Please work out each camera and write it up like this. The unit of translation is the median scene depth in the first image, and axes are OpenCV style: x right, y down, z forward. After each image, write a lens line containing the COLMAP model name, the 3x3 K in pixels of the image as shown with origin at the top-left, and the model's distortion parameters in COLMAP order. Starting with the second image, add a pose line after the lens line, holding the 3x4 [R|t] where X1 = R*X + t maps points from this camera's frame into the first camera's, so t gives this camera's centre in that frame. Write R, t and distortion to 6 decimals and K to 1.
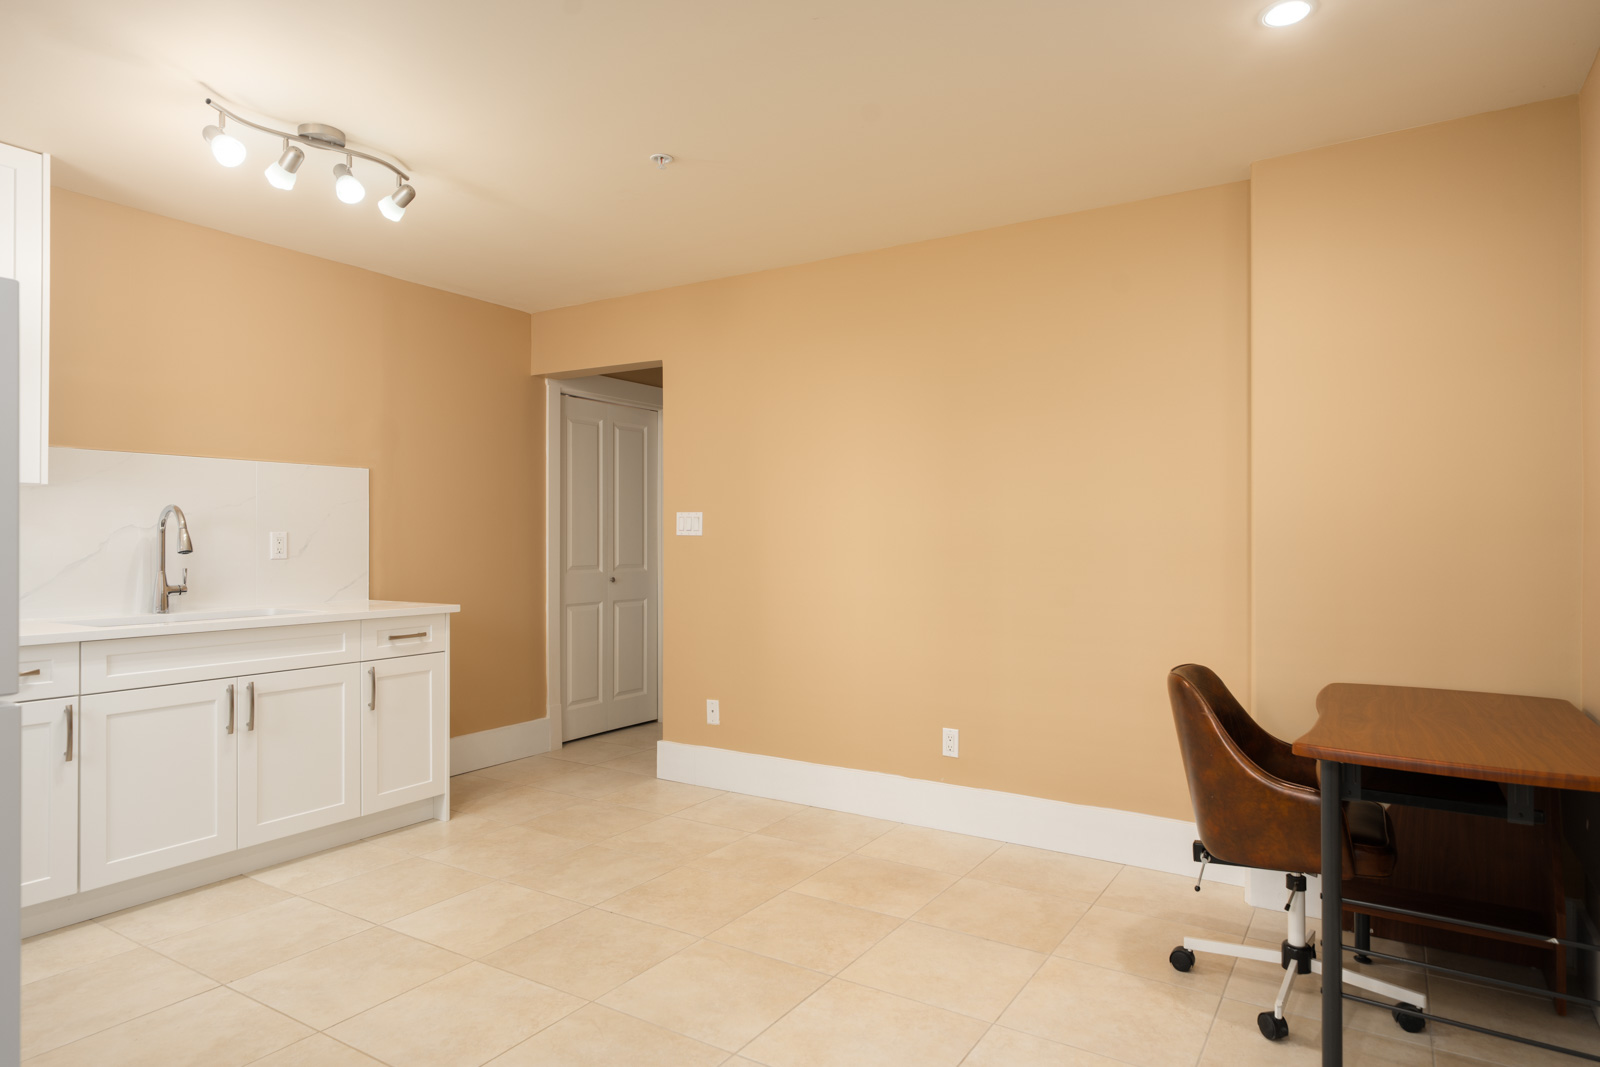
lens RADIAL K [[934.3, 0, 796.1], [0, 934.3, 544.6], [0, 0, 1]] dist [0.001218, -0.000098]
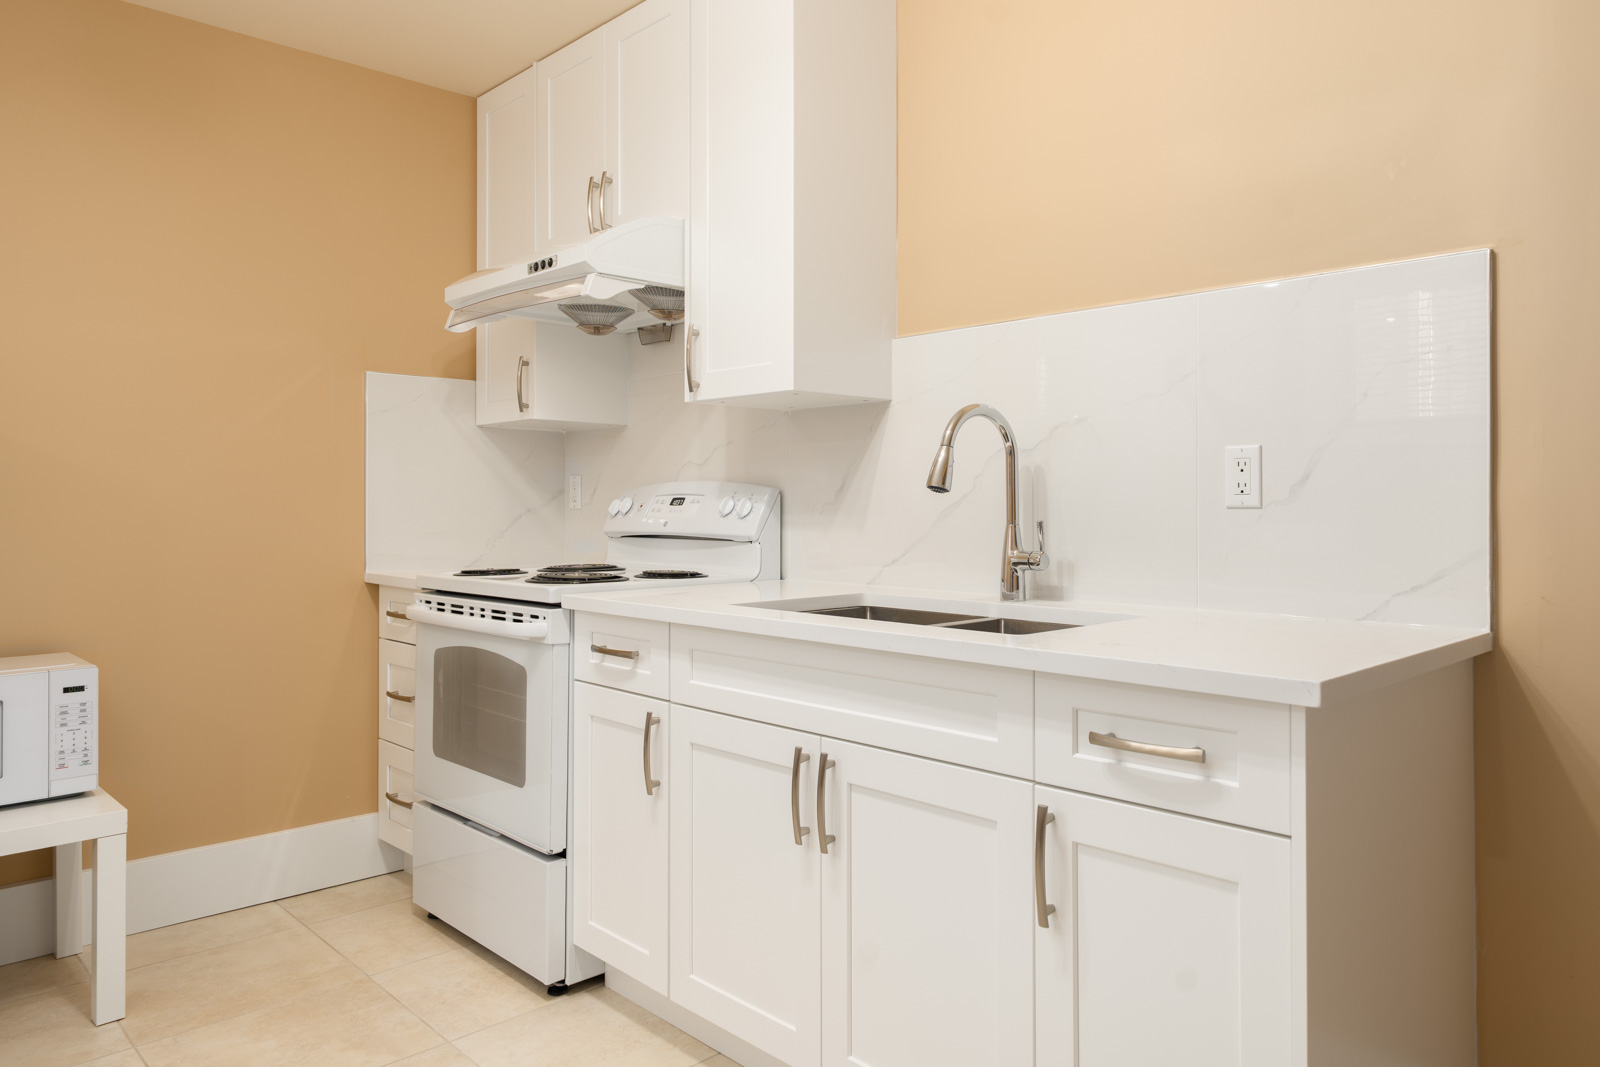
lens RADIAL K [[1066.5, 0, 908.0], [0, 1066.5, 485.8], [0, 0, 1]] dist [0.003476, 0.001117]
pose [[-0.194939, -0.014120, -0.980714, -0.045856], [-0.001218, 0.999899, -0.014154, 0.016895], [0.980815, -0.001565, -0.194936, 1.271846]]
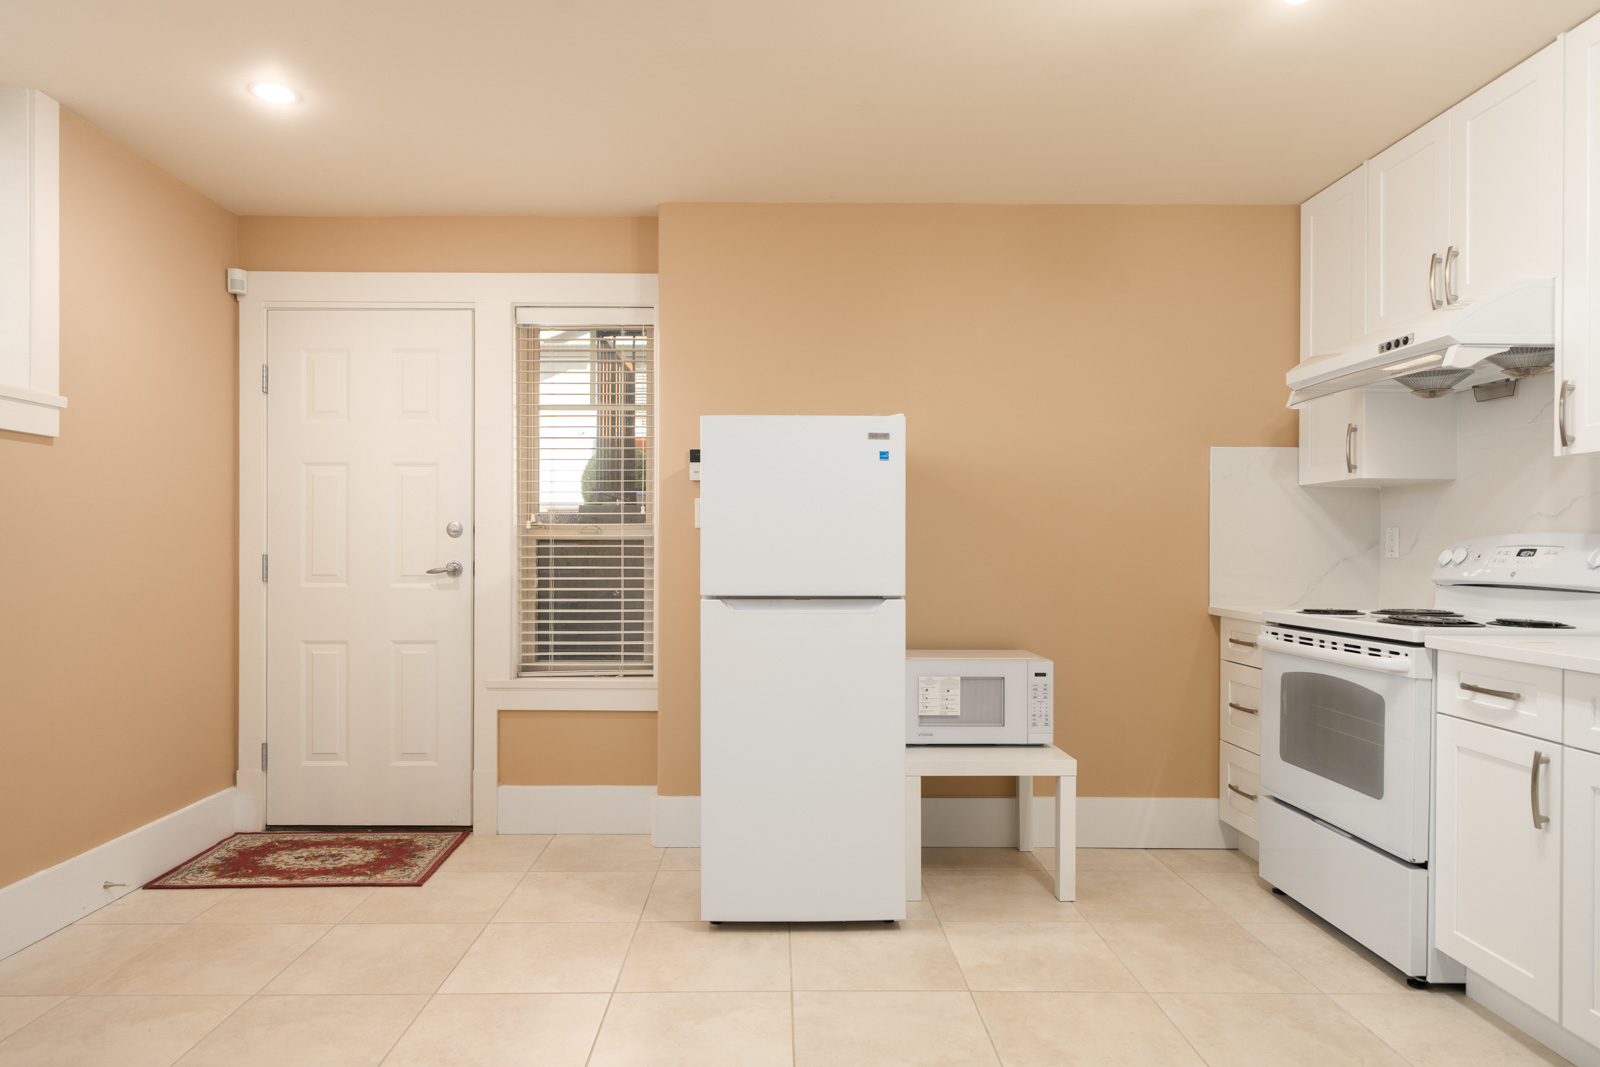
lens RADIAL K [[934.3, 0, 796.1], [0, 934.3, 544.6], [0, 0, 1]] dist [0.001218, -0.000098]
pose [[-0.839819, -0.004137, -0.542851, 0.097335], [-0.005340, 0.999986, 0.000640, 0.013032], [0.542840, 0.003436, -0.839829, 1.235023]]
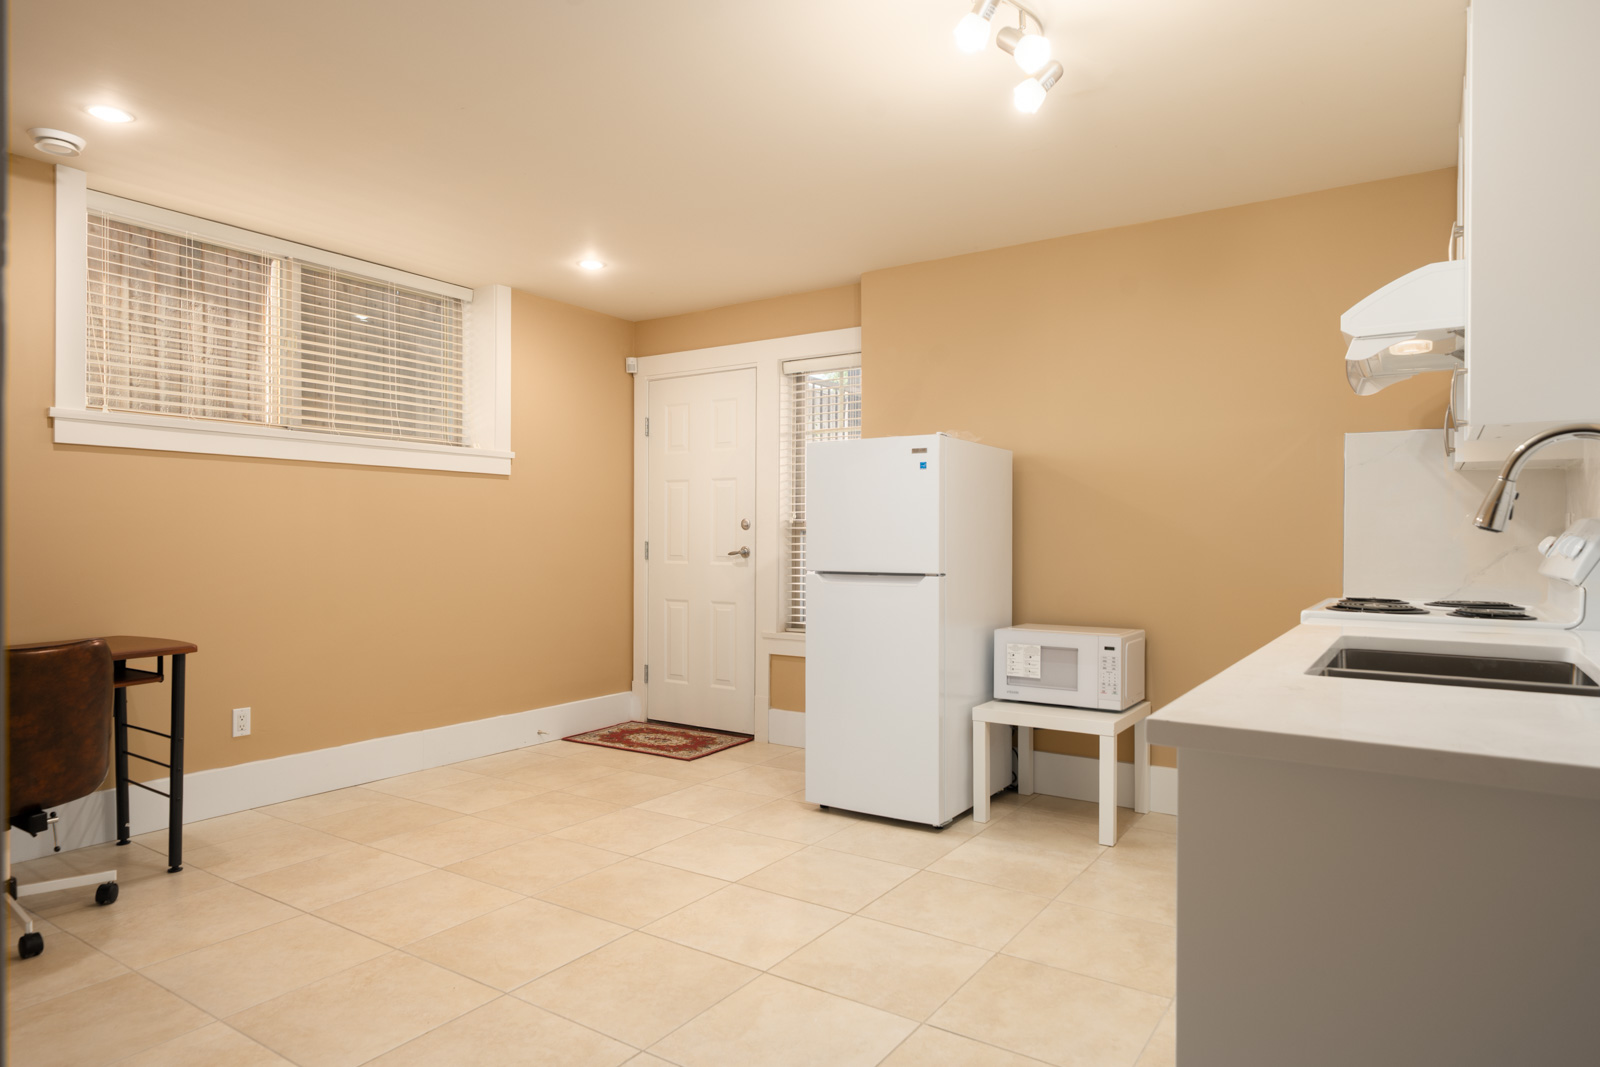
lens RADIAL K [[930.6, 0, 800.0], [0, 930.6, 533.5], [0, 0, 1]] dist [0.000781, -0.000404]
pose [[-0.999817, -0.002523, 0.018963, -0.353028], [-0.002511, 0.999997, 0.000649, 0.012226], [-0.018965, 0.000601, -0.999820, 1.716343]]
